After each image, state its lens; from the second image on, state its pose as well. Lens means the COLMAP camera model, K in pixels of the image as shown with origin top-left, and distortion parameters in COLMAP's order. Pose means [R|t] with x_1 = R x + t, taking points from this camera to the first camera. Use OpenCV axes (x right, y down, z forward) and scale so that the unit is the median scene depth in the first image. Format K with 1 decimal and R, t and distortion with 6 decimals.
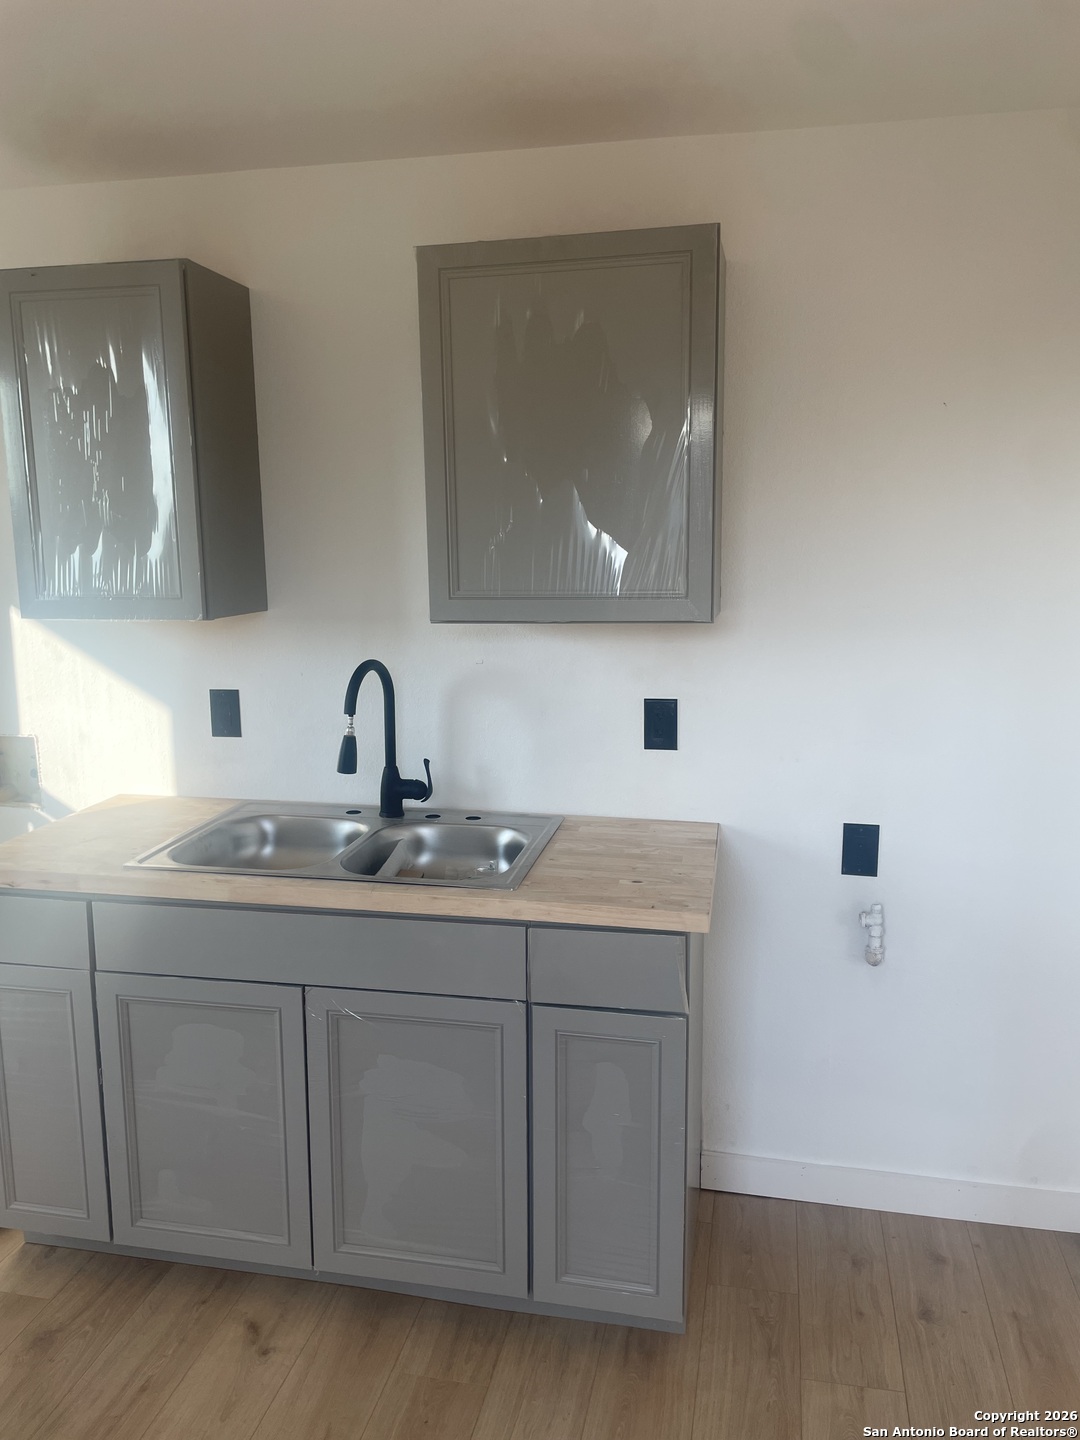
lens RADIAL K [[1089.4, 0, 540.0], [0, 1089.4, 720.0], [0, 0, 1]] dist [0.101502, -0.133119]
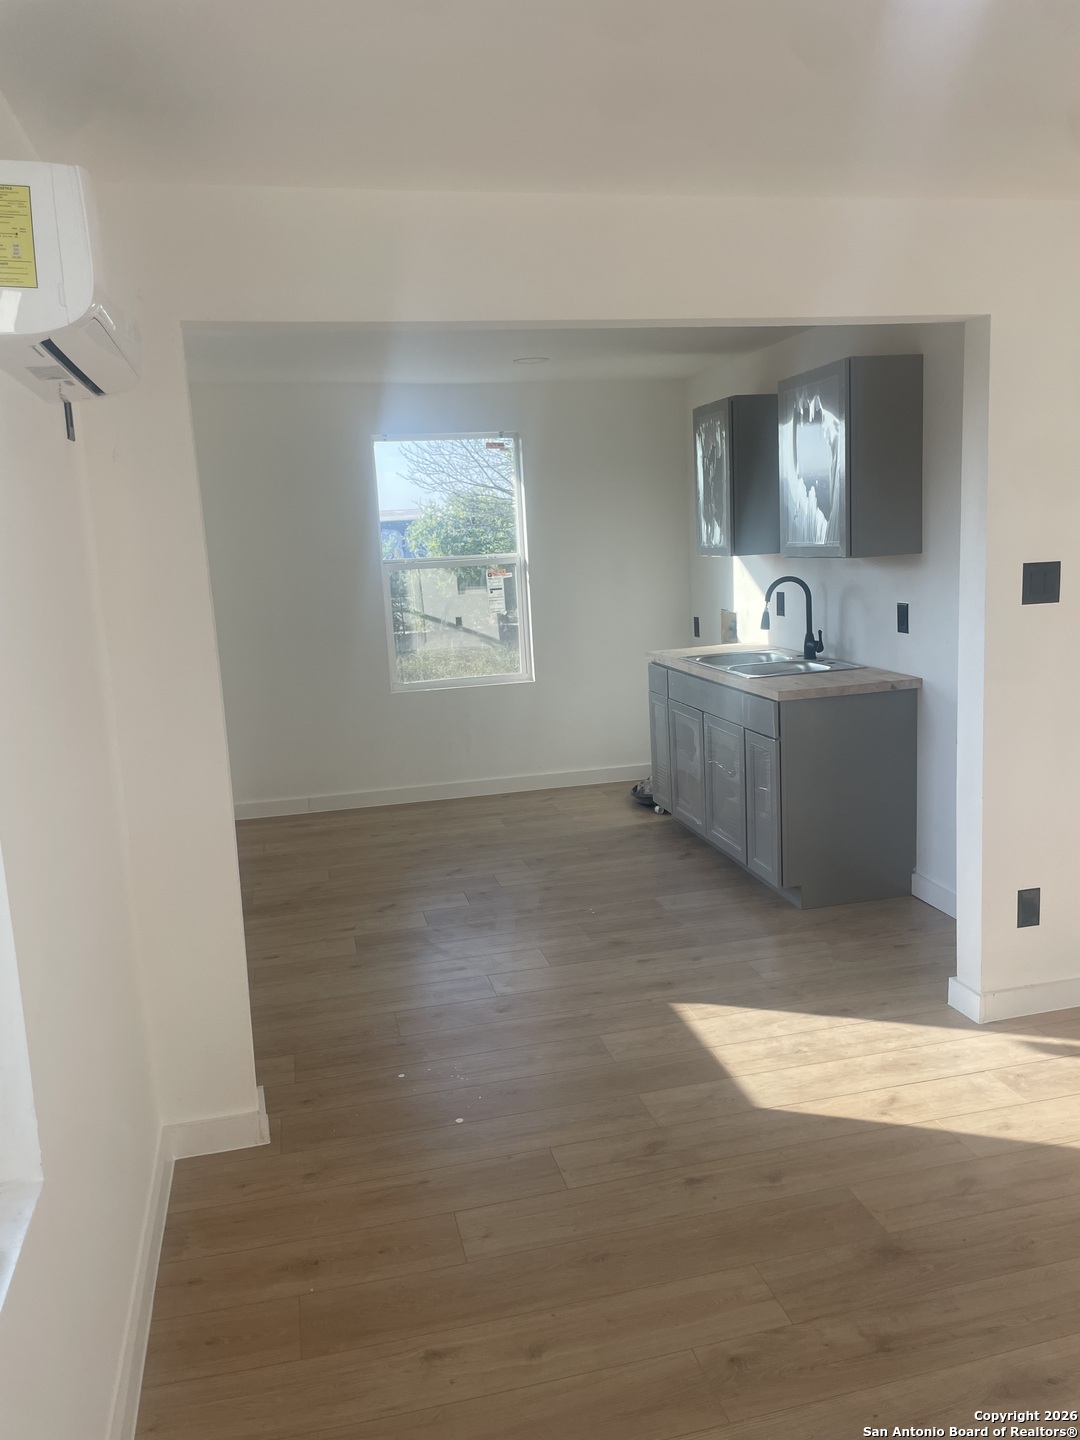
lens RADIAL K [[1089.4, 0, 540.0], [0, 1089.4, 720.0], [0, 0, 1]] dist [0.101502, -0.133119]
pose [[0.420966, 0.140727, -0.896094, 1.469508], [-0.105414, 0.988788, 0.105763, 0.040050], [0.900930, 0.049938, 0.431081, -0.278029]]
